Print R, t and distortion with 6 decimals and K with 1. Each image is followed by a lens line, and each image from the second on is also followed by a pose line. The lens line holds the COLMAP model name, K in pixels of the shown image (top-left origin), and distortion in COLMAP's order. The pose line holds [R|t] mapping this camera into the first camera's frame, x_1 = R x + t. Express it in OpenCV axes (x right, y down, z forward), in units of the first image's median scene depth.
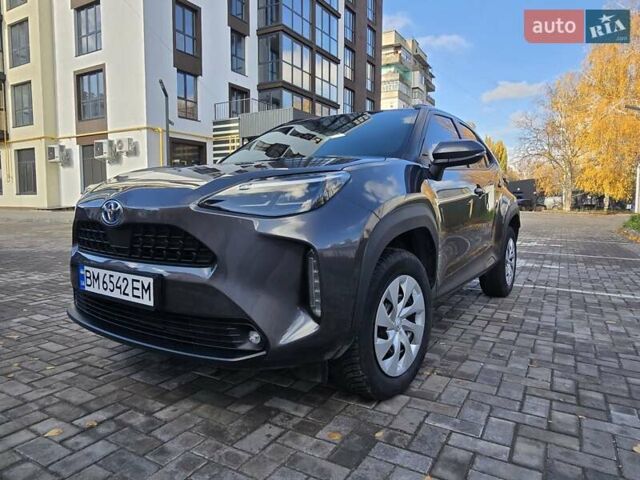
lens RADIAL K [[432.6, 0, 317.0], [0, 432.6, 239.2], [0, 0, 1]] dist [0.001879, -0.000165]
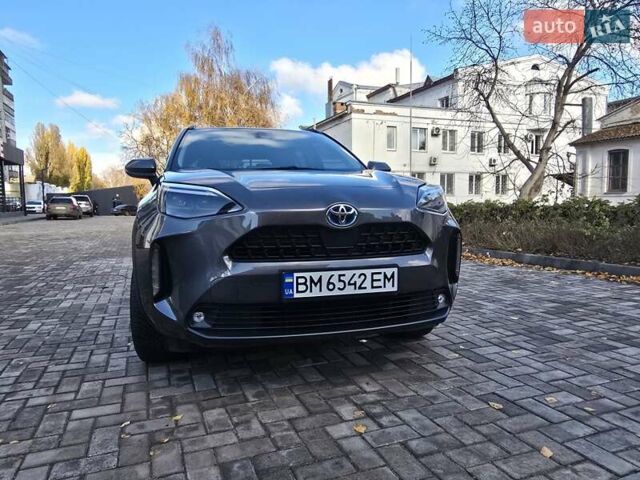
lens RADIAL K [[419.0, 0, 297.2], [0, 419.0, 241.0], [0, 0, 1]] dist [0.001610, 0.000569]
pose [[0.647858, -0.081085, 0.757433, -0.801074], [0.086106, 0.995741, 0.032948, -0.025766], [-0.756879, 0.043874, 0.652081, 0.247216]]
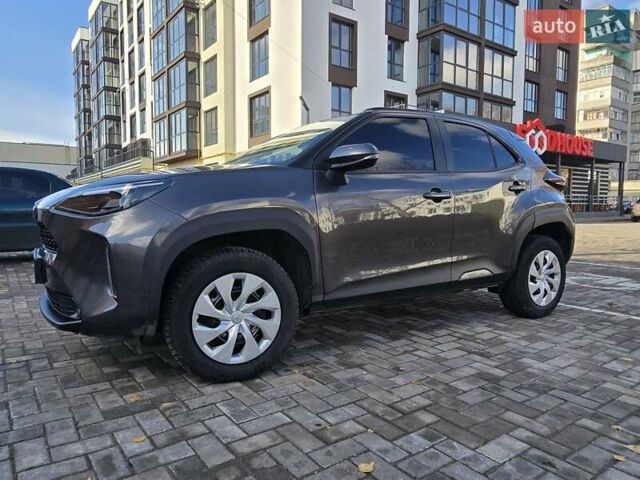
lens RADIAL K [[442.4, 0, 320.0], [0, 442.4, 240.0], [0, 0, 1]] dist [0.003872, -0.001893]
pose [[0.917091, 0.030820, -0.397485, 0.564197], [-0.037382, 0.999263, -0.008770, 0.002403], [0.396922, 0.022902, 0.917567, 0.034660]]
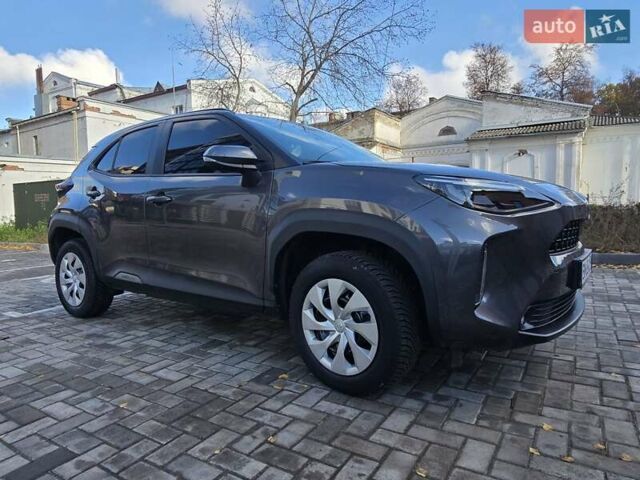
lens RADIAL K [[422.9, 0, 291.7], [0, 422.9, 240.0], [0, 0, 1]] dist [0.000153, 0.000535]
pose [[0.083733, -0.089129, 0.992494, -1.038462], [0.119891, 0.989658, 0.078759, -0.098004], [-0.989250, 0.112397, 0.093552, 1.032771]]
